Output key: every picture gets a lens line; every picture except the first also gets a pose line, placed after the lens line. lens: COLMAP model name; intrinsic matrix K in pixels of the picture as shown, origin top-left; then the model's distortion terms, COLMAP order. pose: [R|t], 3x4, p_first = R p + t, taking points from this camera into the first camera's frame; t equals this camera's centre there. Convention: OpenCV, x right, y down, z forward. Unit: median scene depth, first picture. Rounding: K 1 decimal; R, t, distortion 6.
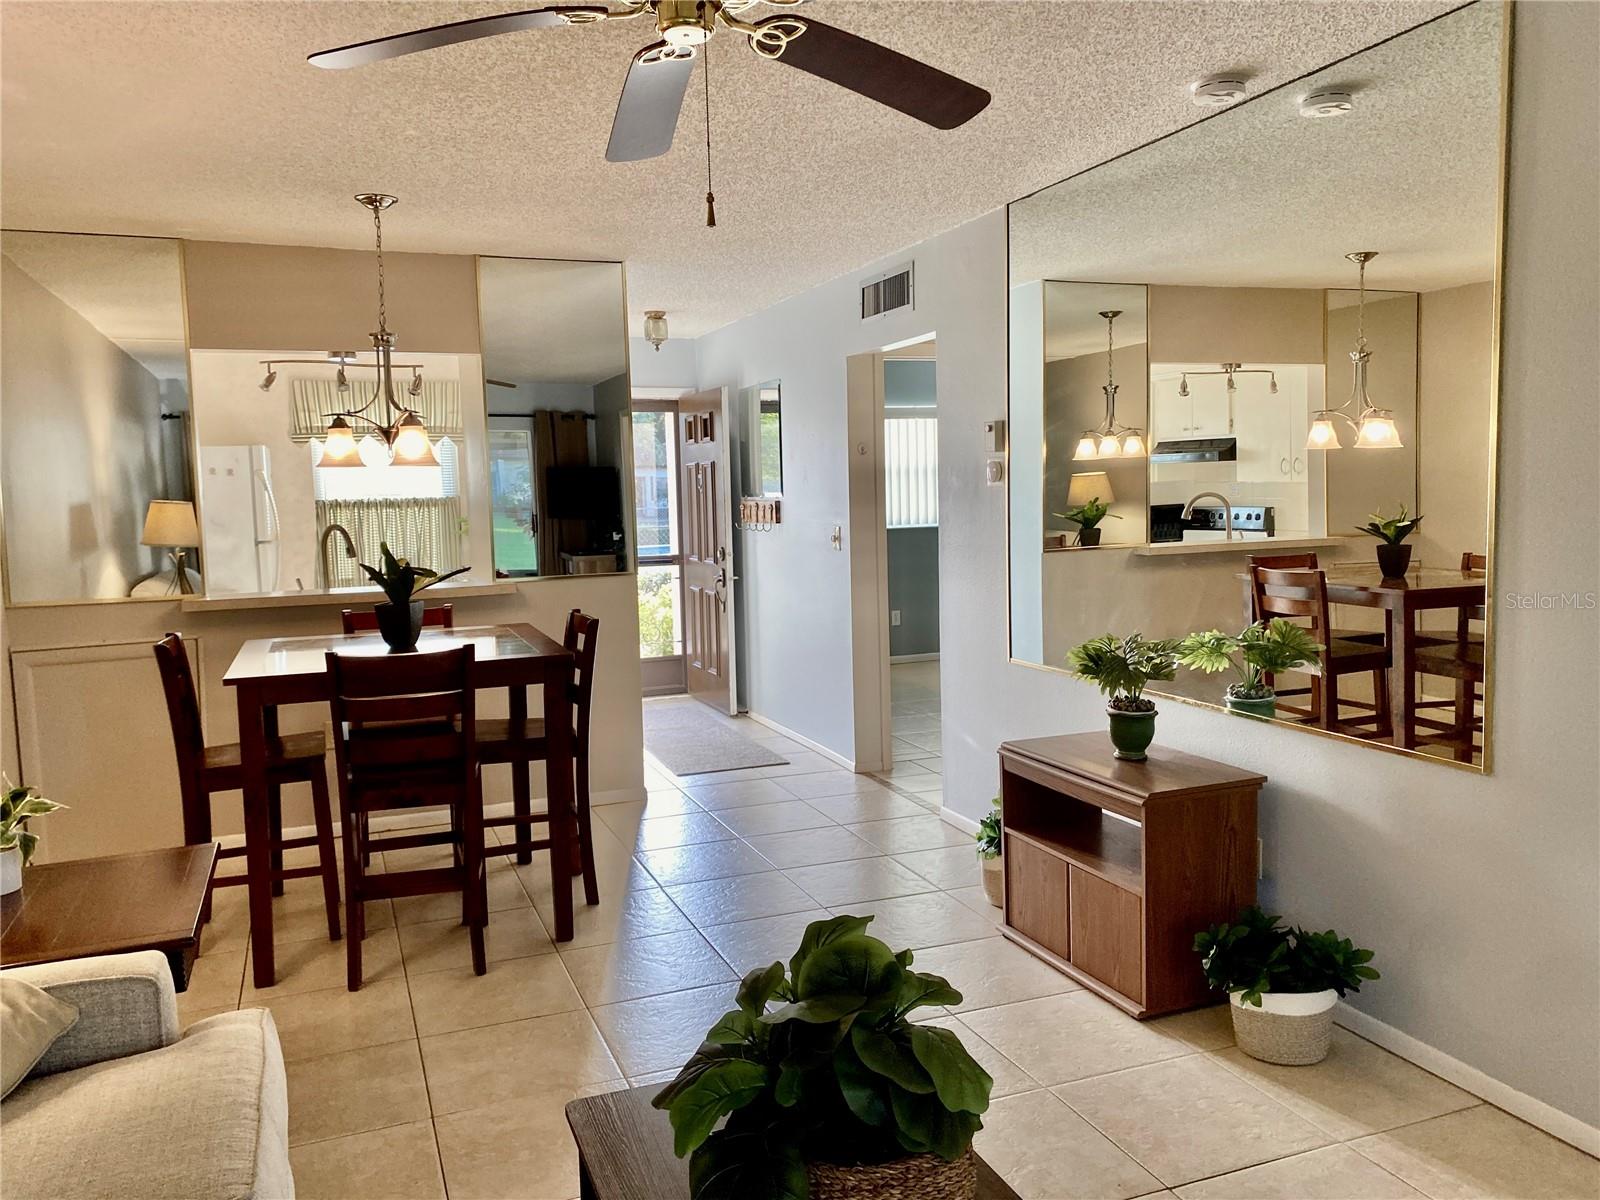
lens RADIAL K [[1230.3, 0, 804.9], [0, 1230.3, 587.8], [0, 0, 1]] dist [0.006976, 0.004072]
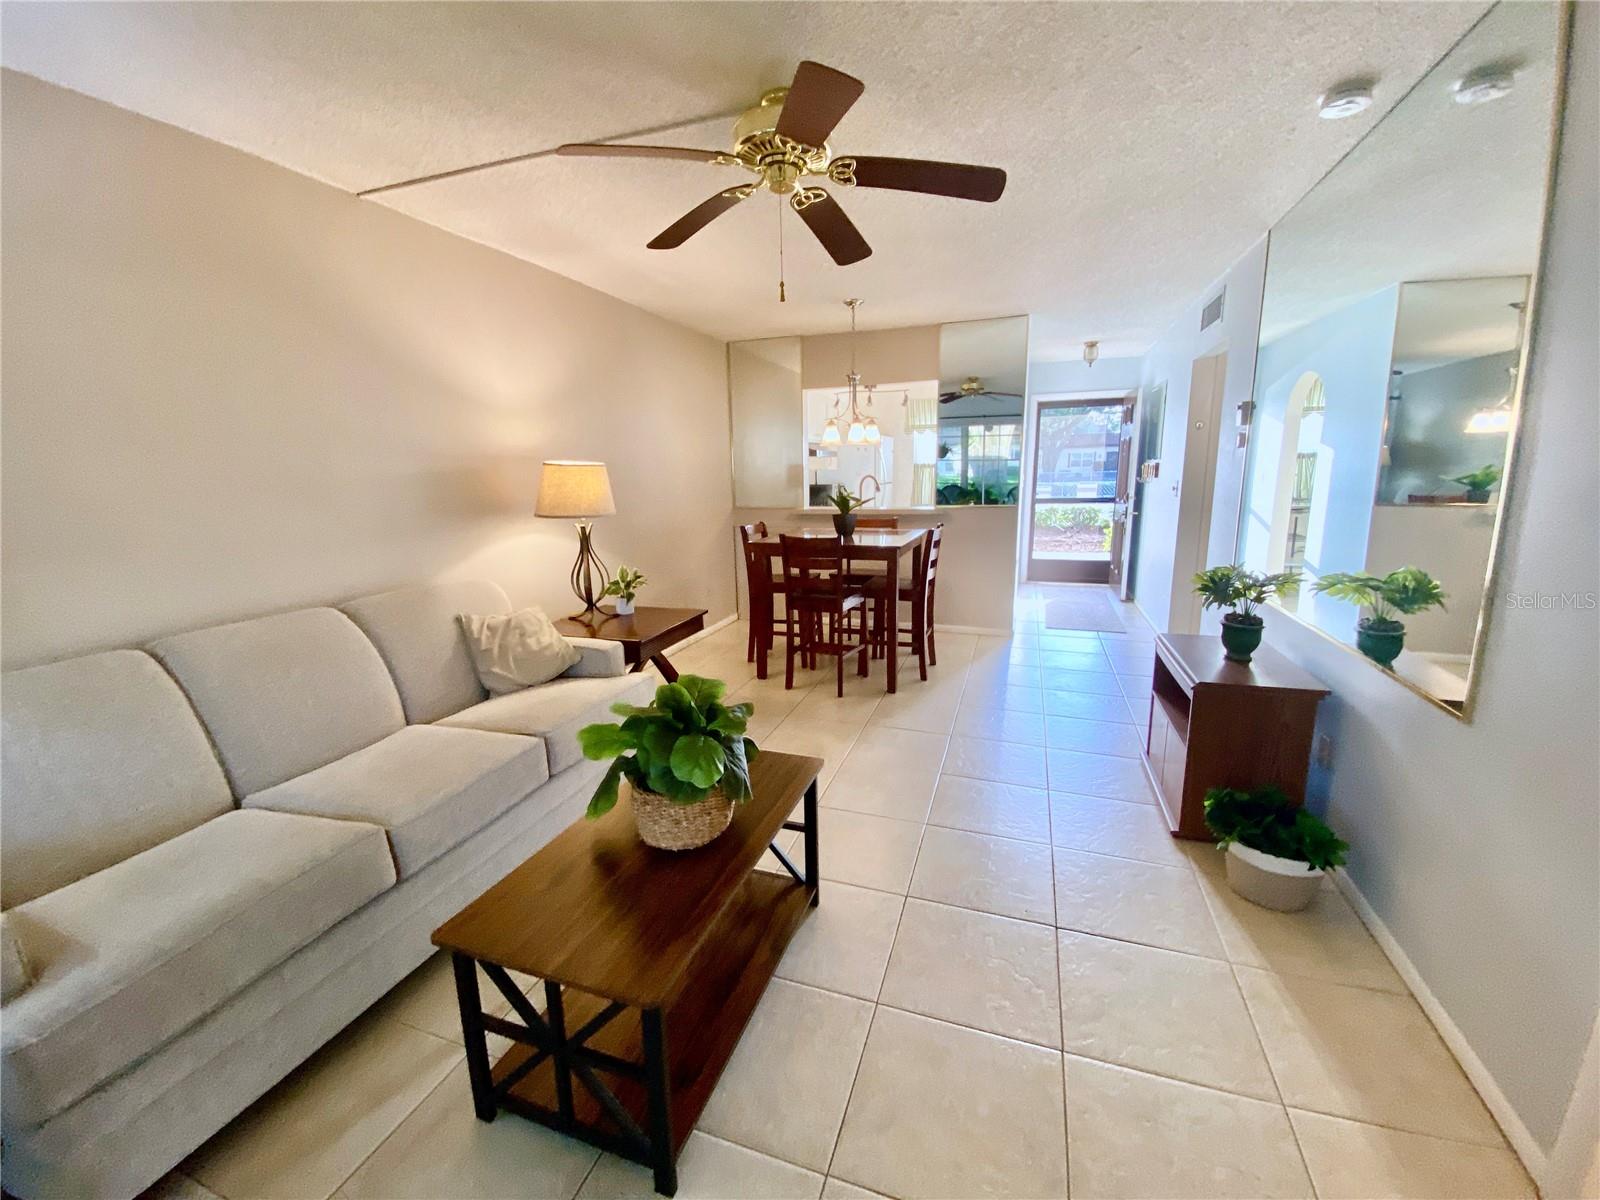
lens RADIAL K [[646.7, 0, 785.3], [0, 646.7, 597.6], [0, 0, 1]] dist [0.026649, -0.023554]
pose [[0.748989, 0.137673, -0.648122, 0.287860], [-0.051244, 0.987281, 0.150498, -0.005499], [0.660598, -0.079509, 0.746517, 0.127740]]
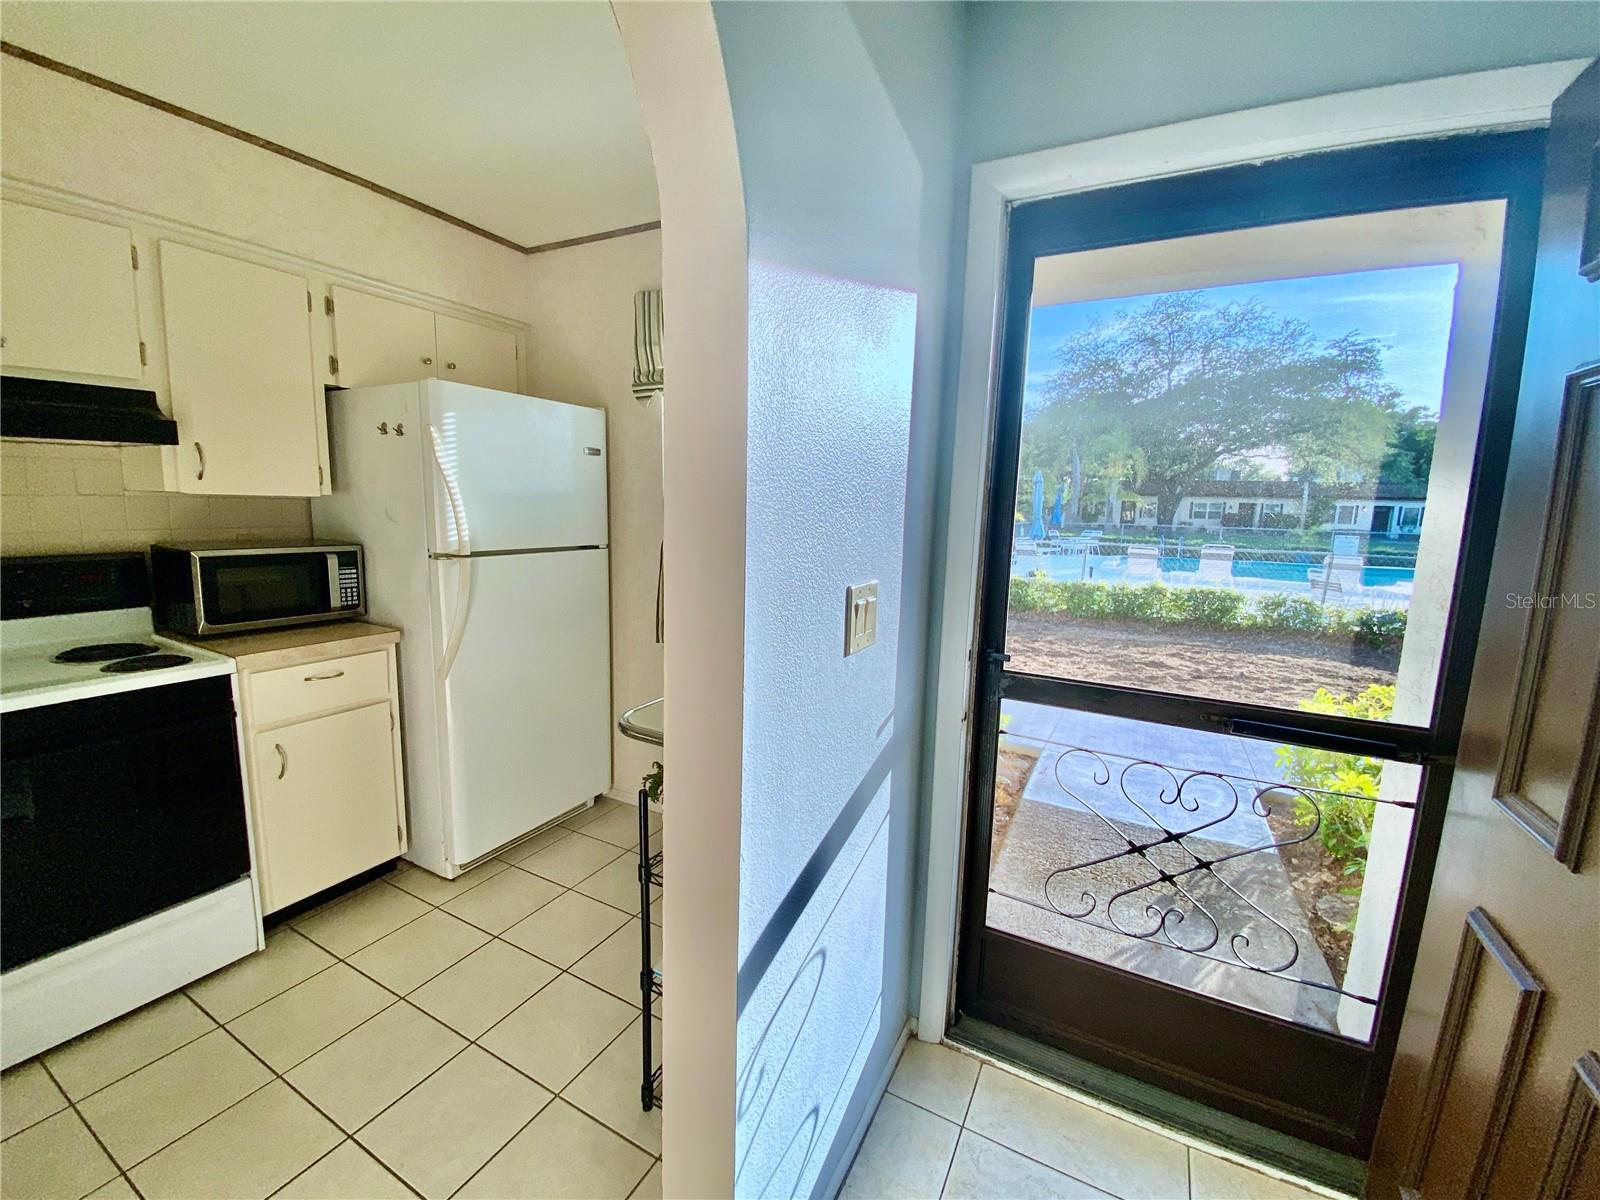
lens RADIAL K [[659.8, 0, 784.7], [0, 659.8, 602.6], [0, 0, 1]] dist [0.025516, -0.020786]
pose [[0.646590, 0.152992, -0.747339, -0.175821], [-0.101888, 0.988225, 0.114152, -0.114083], [0.756003, 0.002335, 0.654564, 1.555036]]
